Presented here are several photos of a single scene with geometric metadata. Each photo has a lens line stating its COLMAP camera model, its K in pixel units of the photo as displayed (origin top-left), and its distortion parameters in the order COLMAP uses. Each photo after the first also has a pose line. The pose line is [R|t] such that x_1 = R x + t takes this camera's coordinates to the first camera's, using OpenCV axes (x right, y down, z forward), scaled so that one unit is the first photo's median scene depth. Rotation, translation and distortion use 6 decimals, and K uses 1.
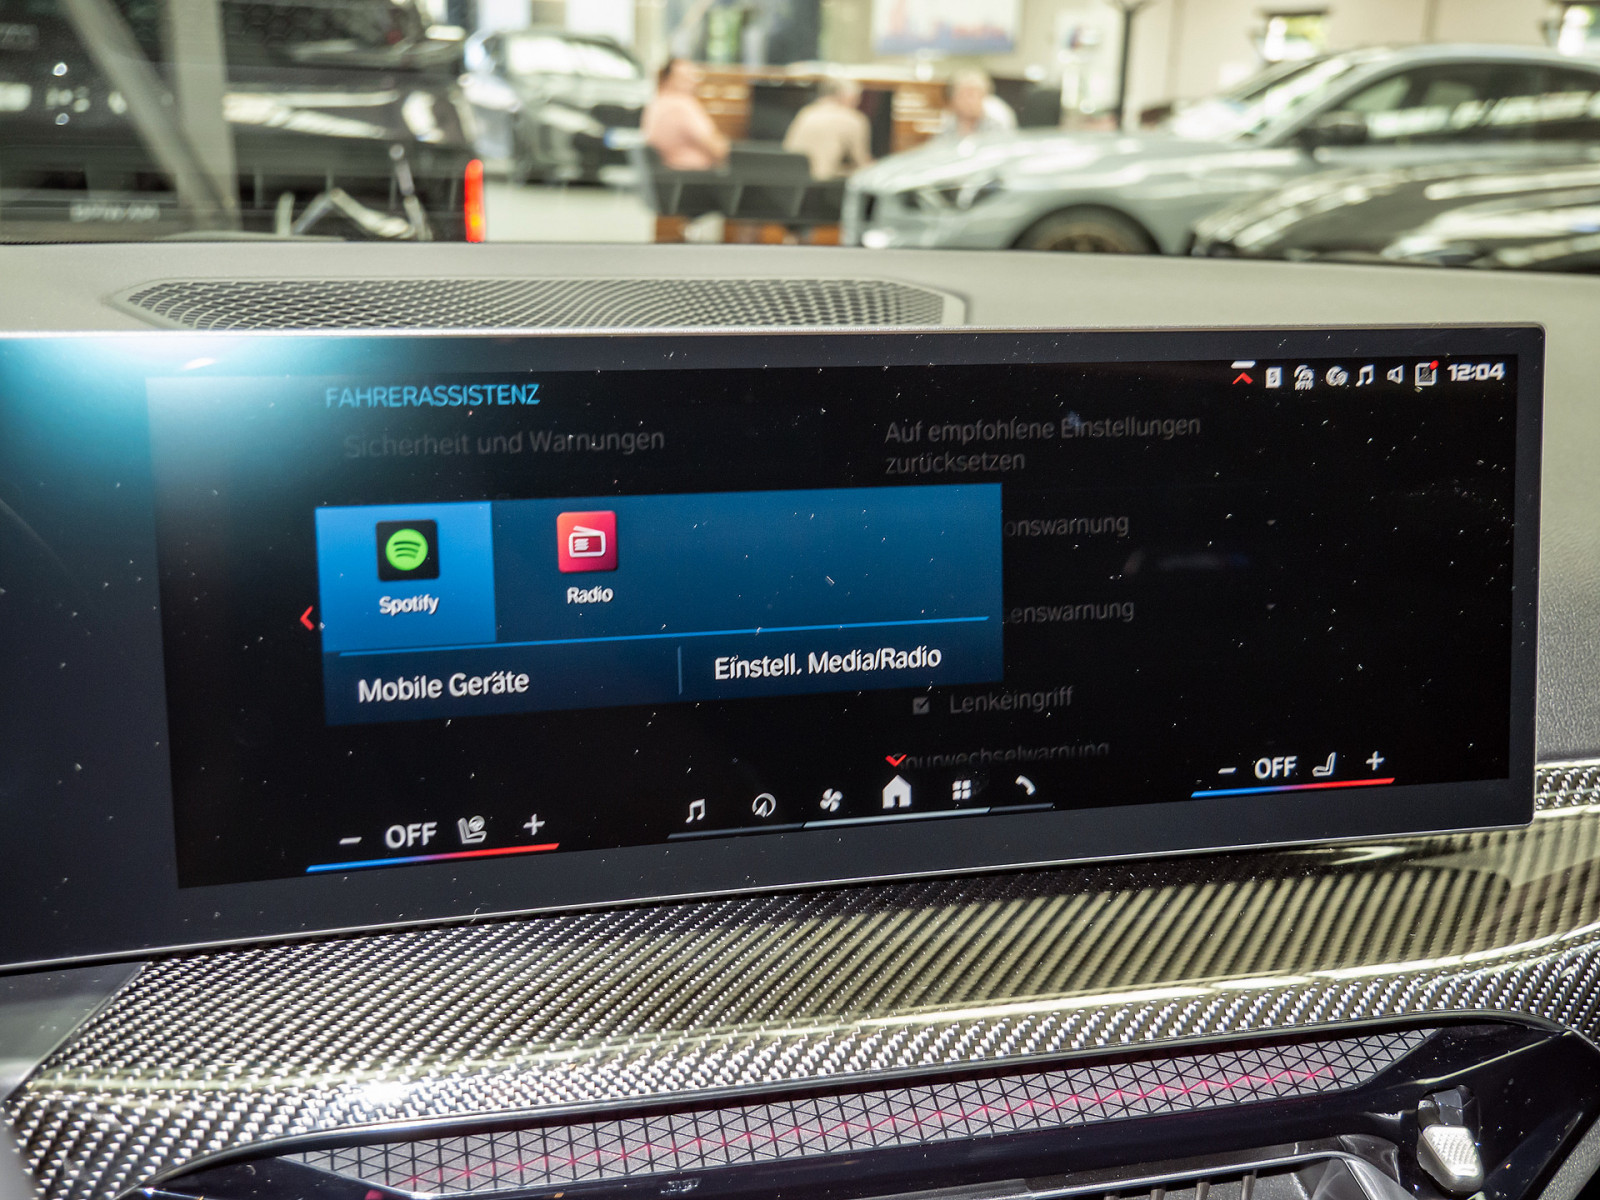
lens RADIAL K [[1807.8, 0, 802.0], [0, 1807.8, 587.4], [0, 0, 1]] dist [0.032035, 0.000000]
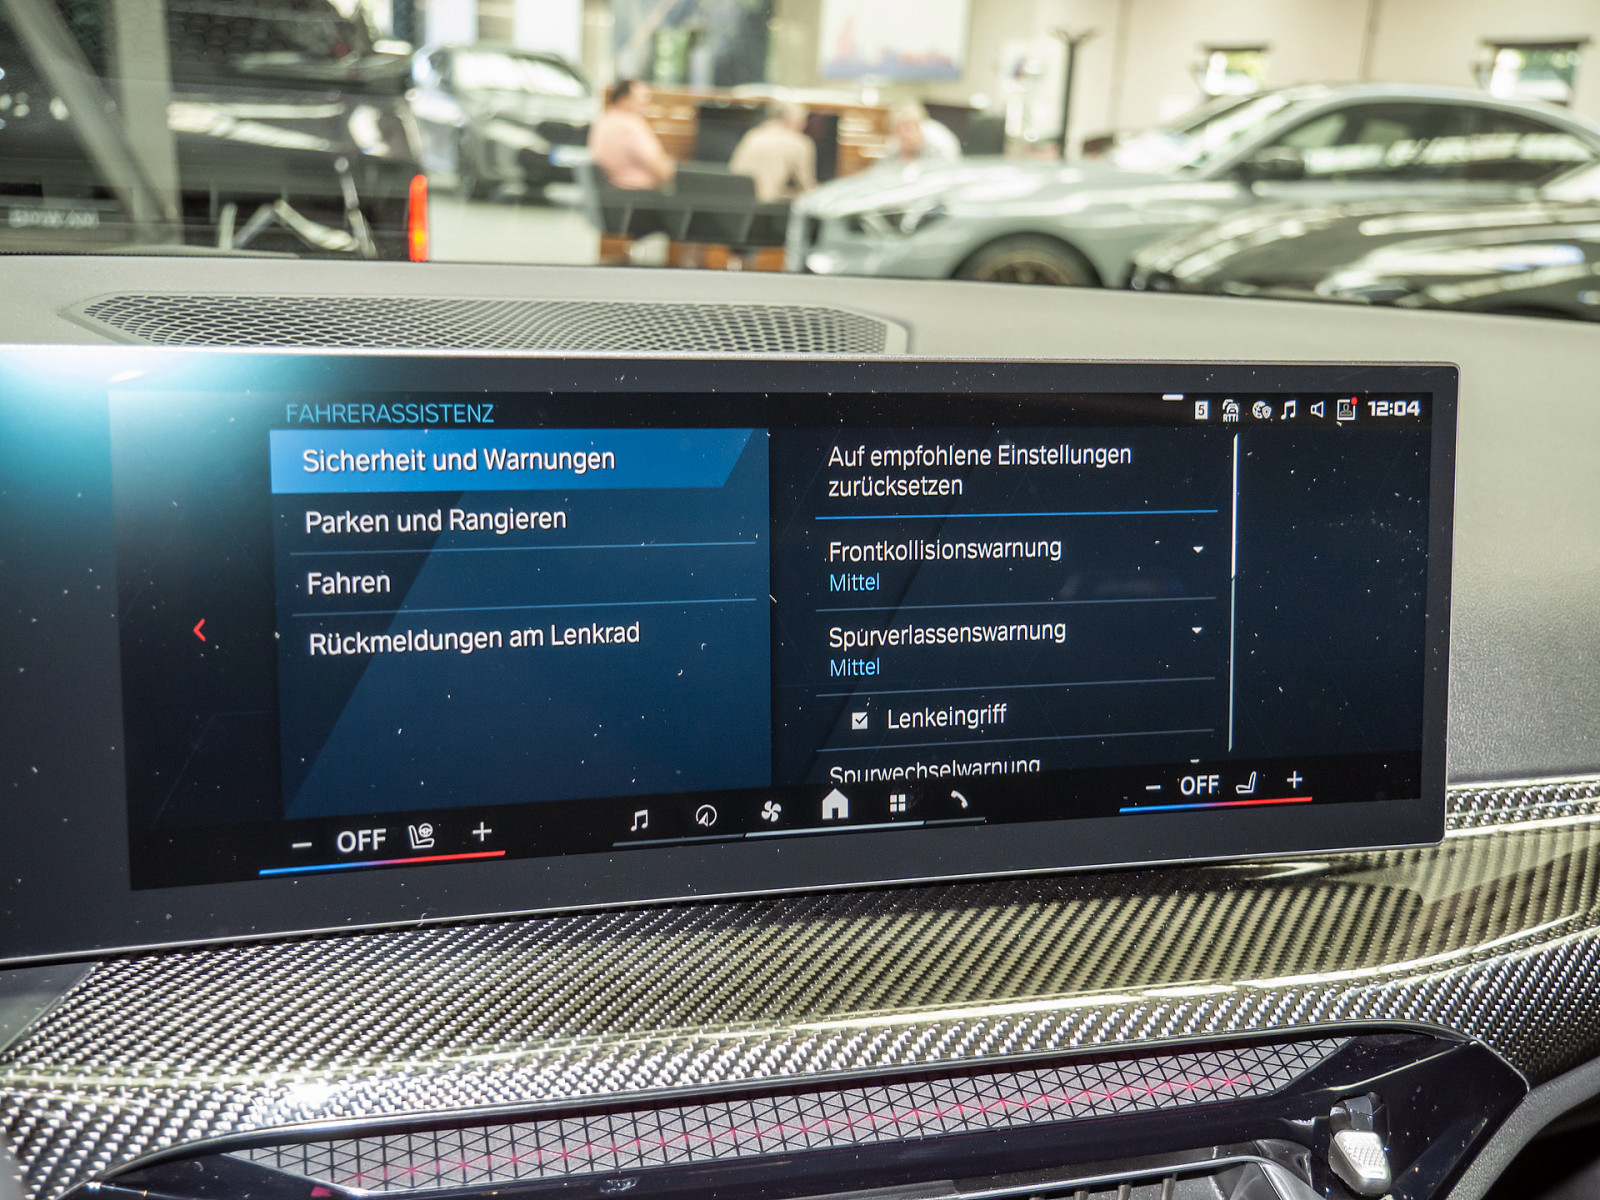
lens RADIAL K [[1807.8, 0, 804.1], [0, 1807.8, 585.5], [0, 0, 1]] dist [0.032035, 0.000000]
pose [[0.999279, 0.015196, 0.034784, -0.002777], [-0.014759, 0.999809, -0.012793, 0.001637], [-0.034972, 0.012271, 0.999313, -0.031117]]
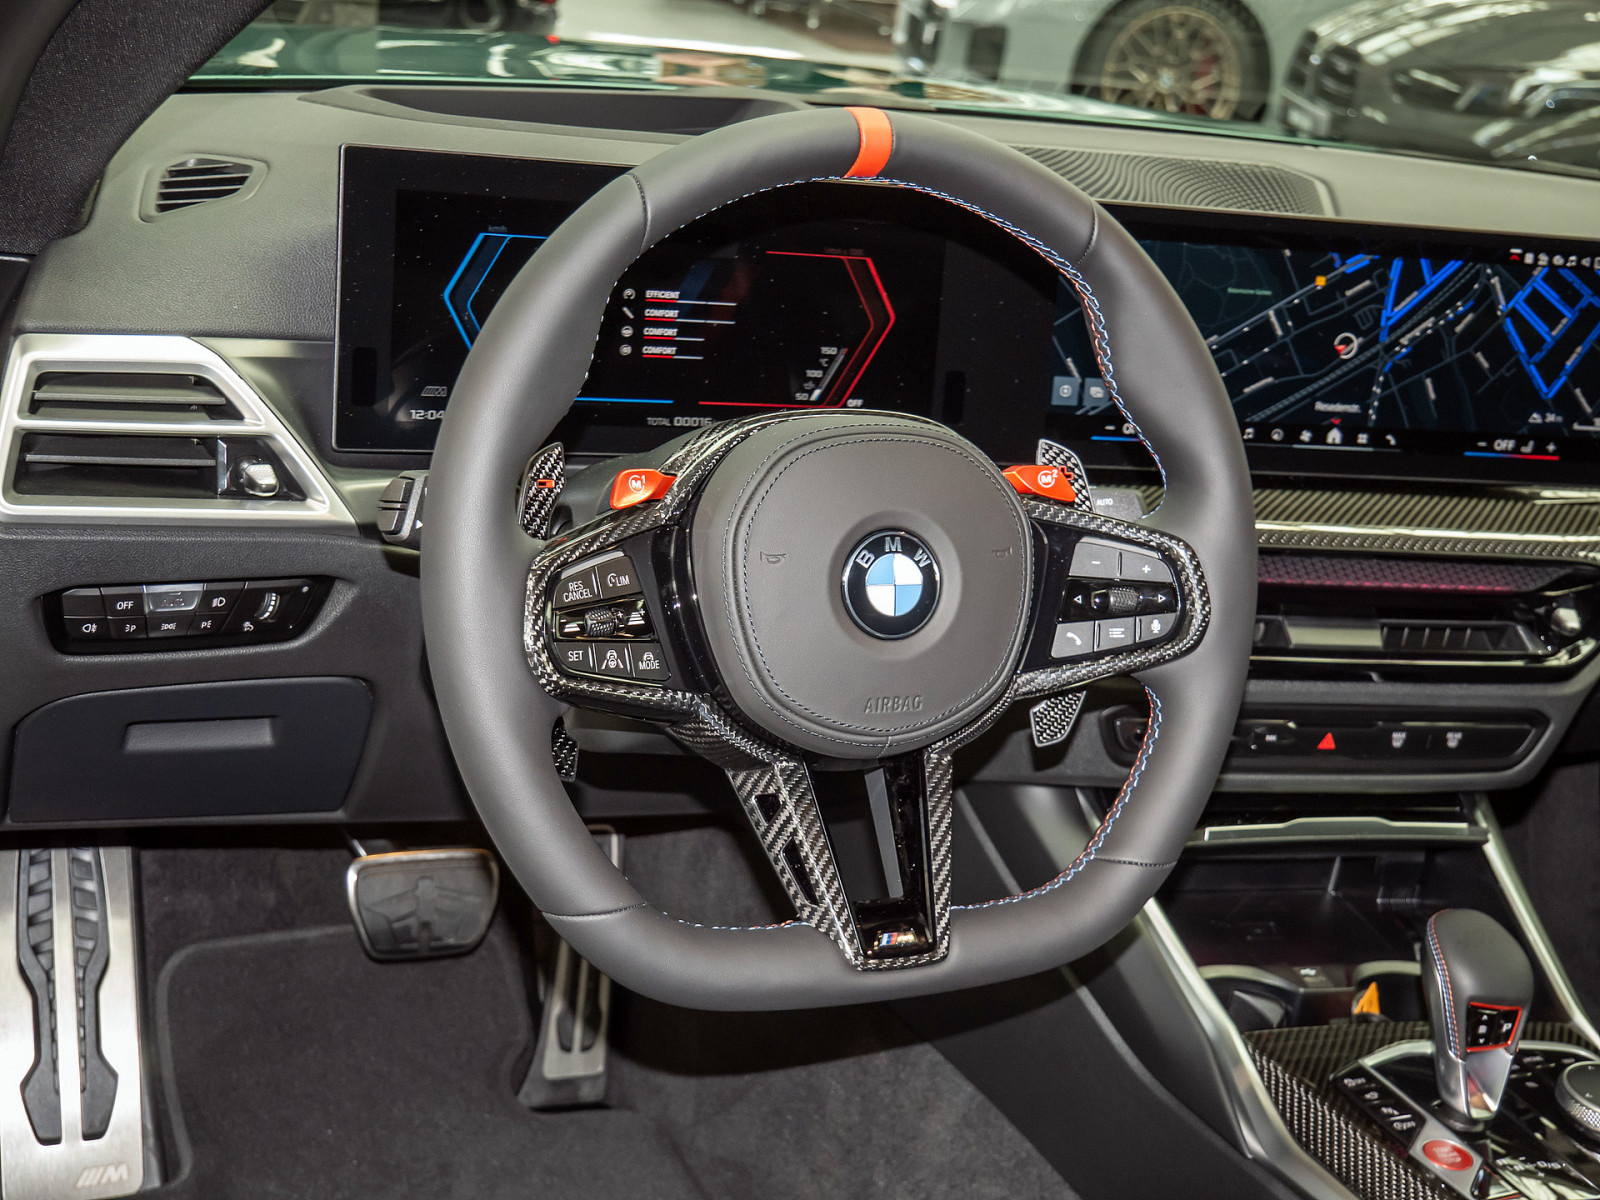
lens RADIAL K [[2242.9, 0, 771.0], [0, 2242.9, 625.6], [0, 0, 1]] dist [0.013734, 0.000000]
pose [[0.995295, 0.091802, 0.030999, -0.653898], [-0.094537, 0.990185, 0.102940, 0.120458], [-0.021245, -0.105387, 0.994204, -1.609946]]
